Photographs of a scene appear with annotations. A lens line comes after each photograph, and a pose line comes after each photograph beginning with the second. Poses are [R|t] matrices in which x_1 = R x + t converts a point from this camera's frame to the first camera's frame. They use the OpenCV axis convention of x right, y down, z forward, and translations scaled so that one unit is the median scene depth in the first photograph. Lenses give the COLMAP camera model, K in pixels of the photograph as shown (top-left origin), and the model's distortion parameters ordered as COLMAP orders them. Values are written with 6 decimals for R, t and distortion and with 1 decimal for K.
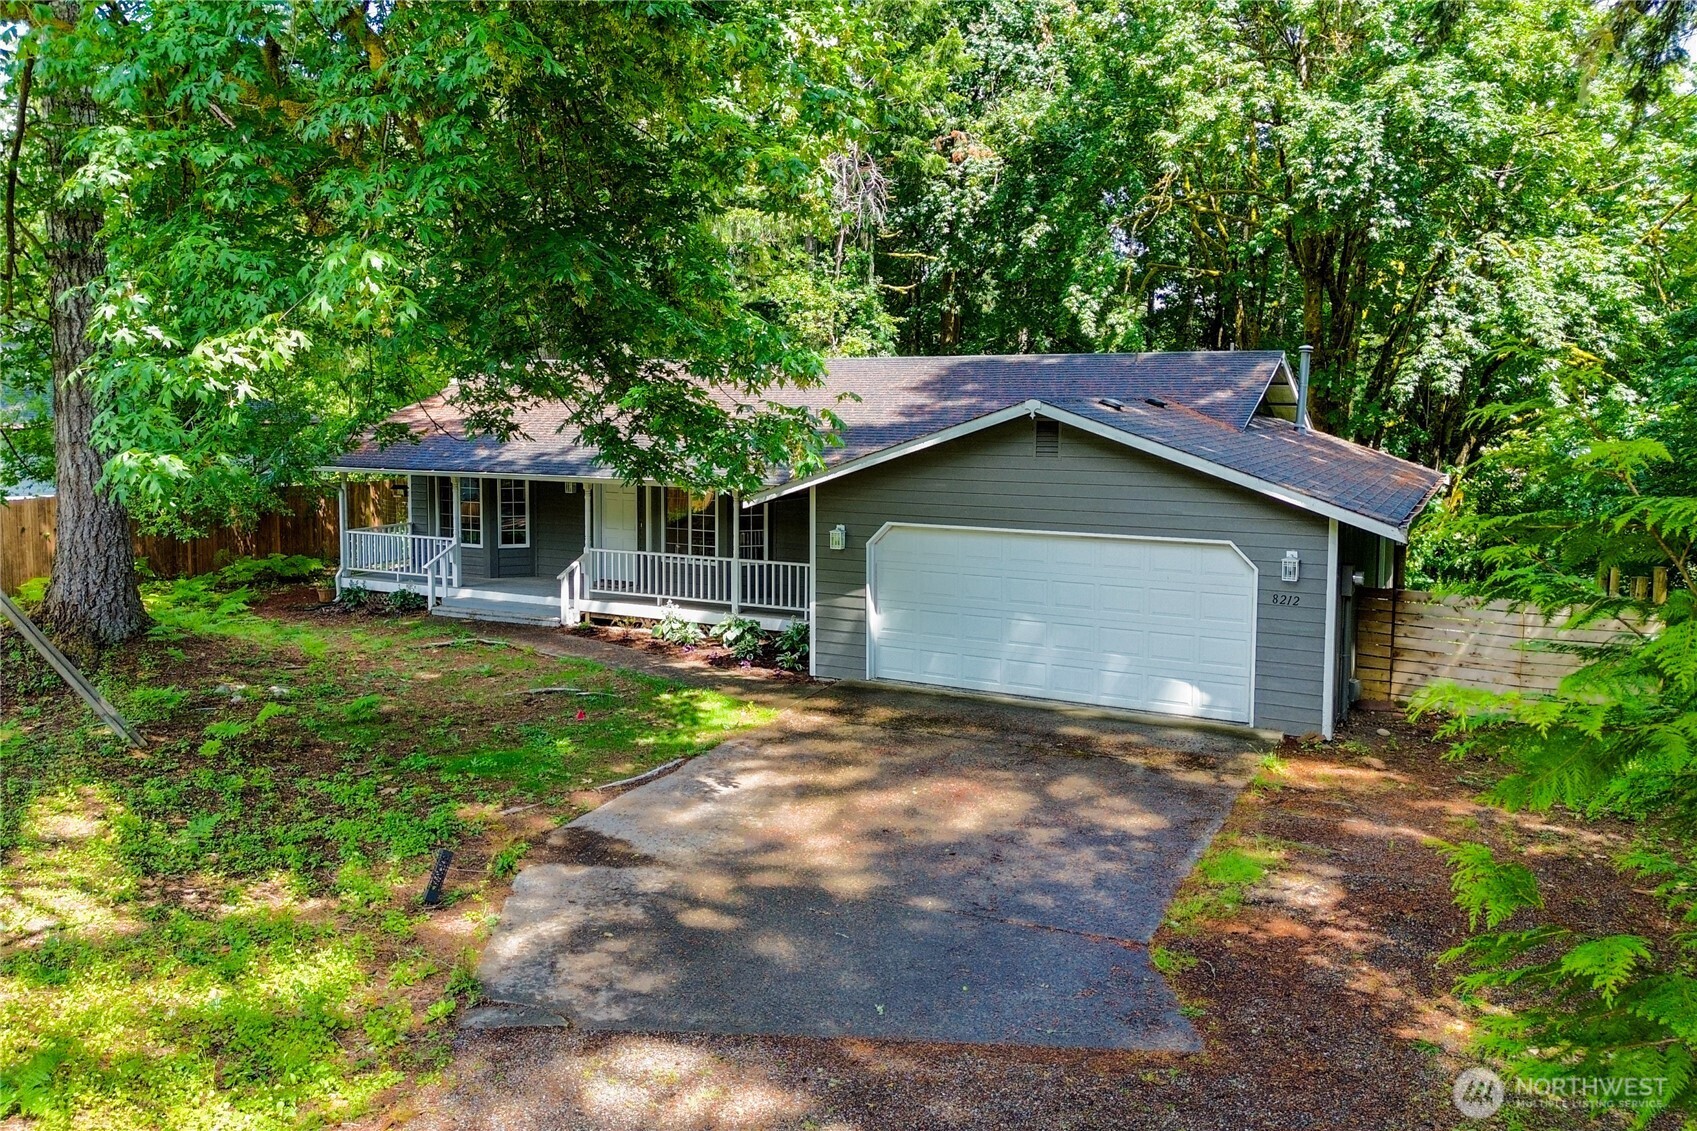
lens RADIAL K [[1134.1, 0, 852.1], [0, 1134.1, 505.6], [0, 0, 1]] dist [0.025167, 0.000088]
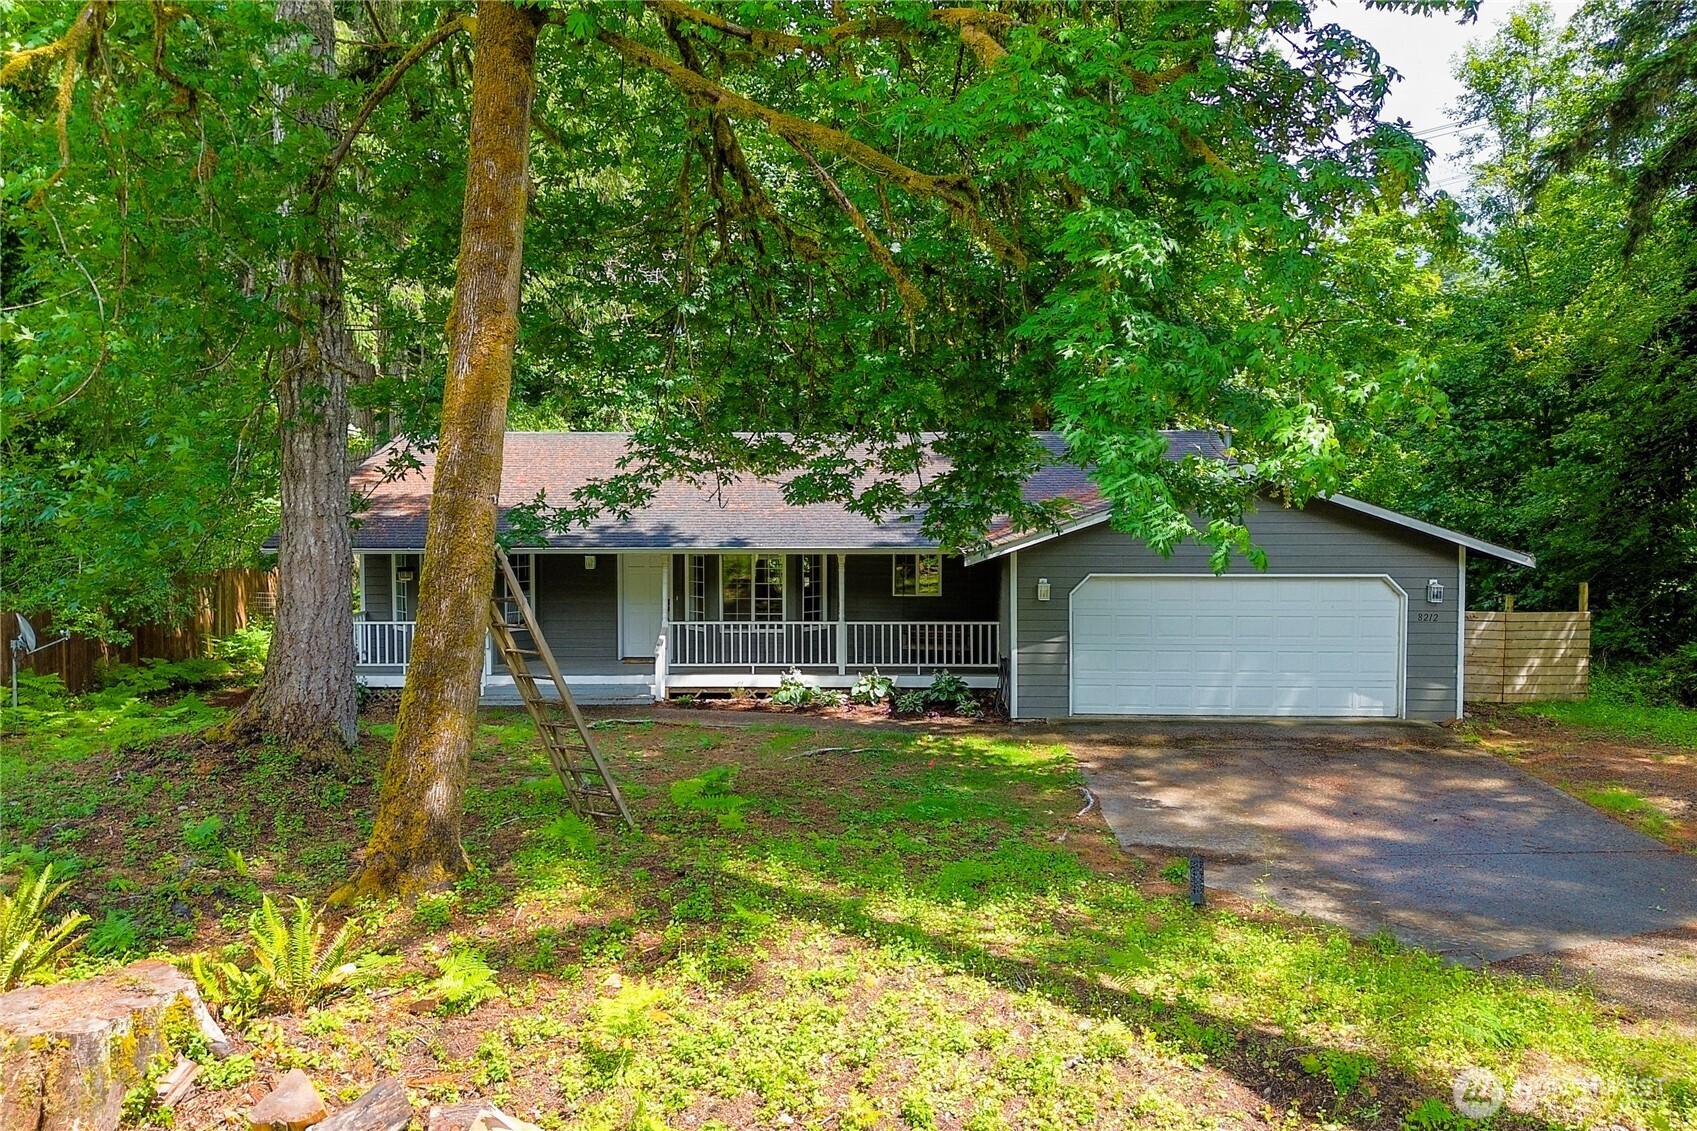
lens RADIAL K [[1165.3, 0, 793.5], [0, 1165.3, 567.0], [0, 0, 1]] dist [0.029684, -0.061019]
pose [[0.916965, -0.035292, 0.397403, -0.686143], [0.042822, 0.999032, -0.010086, 0.007383], [-0.396662, 0.026266, 0.917589, 0.055973]]
